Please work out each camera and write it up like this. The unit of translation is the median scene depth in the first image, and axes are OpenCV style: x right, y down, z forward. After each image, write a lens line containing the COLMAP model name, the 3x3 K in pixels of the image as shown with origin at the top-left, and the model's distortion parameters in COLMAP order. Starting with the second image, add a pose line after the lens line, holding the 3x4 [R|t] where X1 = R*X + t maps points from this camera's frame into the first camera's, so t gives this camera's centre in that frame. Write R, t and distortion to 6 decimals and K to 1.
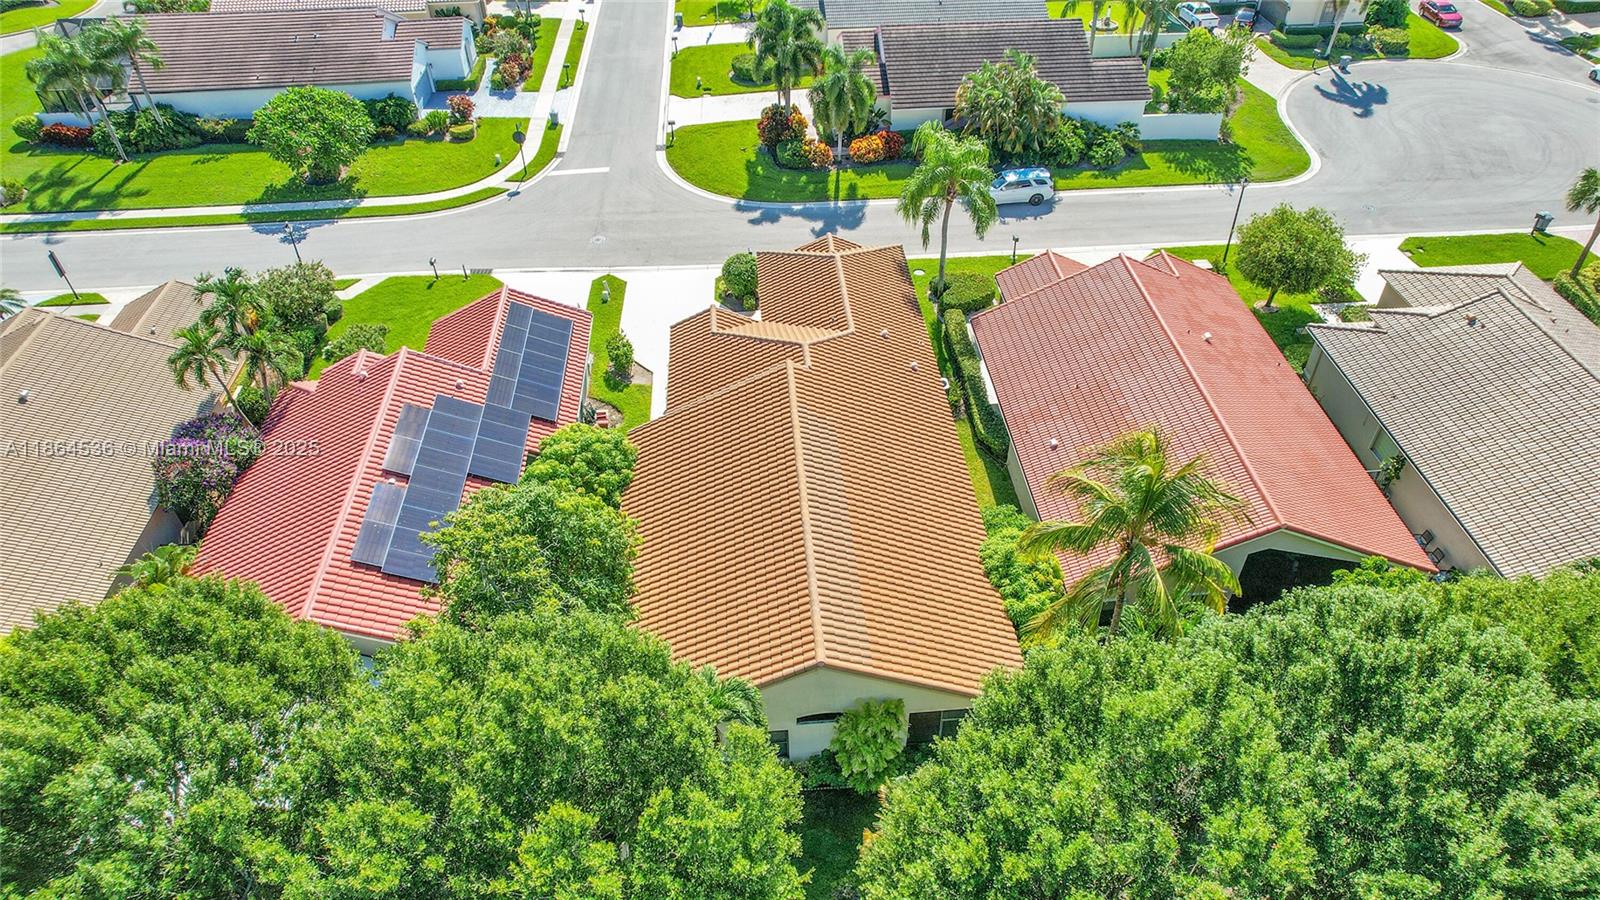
lens RADIAL K [[1013.7, 0, 807.0], [0, 1013.7, 450.5], [0, 0, 1]] dist [-0.075785, 0.069854]
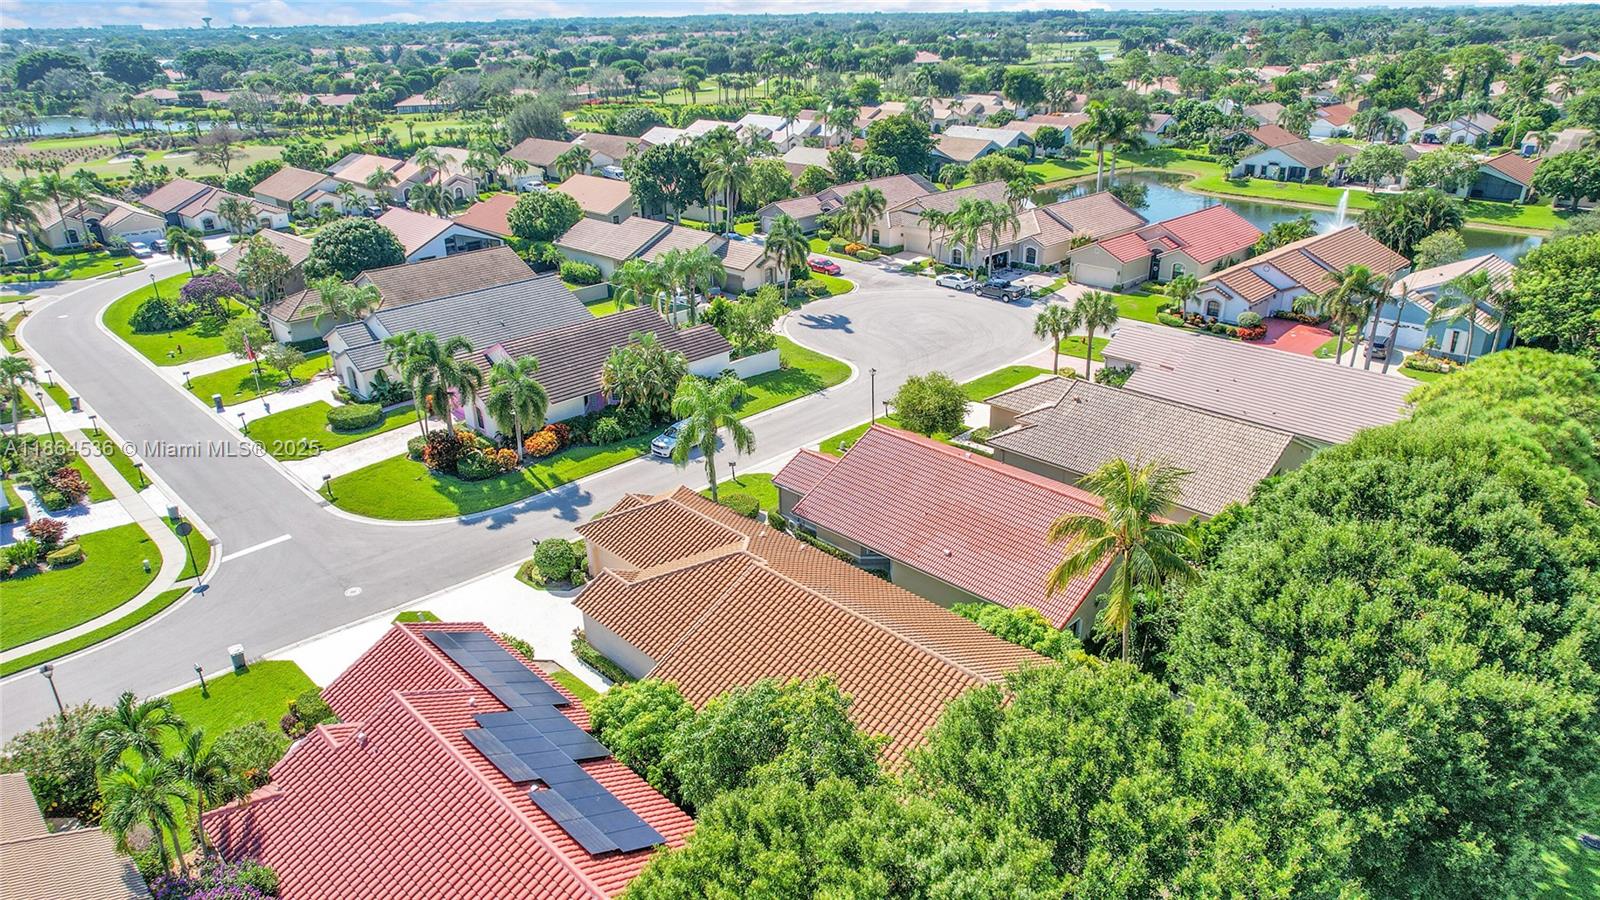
lens RADIAL K [[1013.7, 0, 807.0], [0, 1013.7, 450.5], [0, 0, 1]] dist [-0.075785, 0.069854]
pose [[0.760136, -0.258629, 0.596074, -0.386757], [0.431696, 0.886649, -0.165808, 0.008855], [-0.485625, 0.383359, 0.785623, 0.018508]]
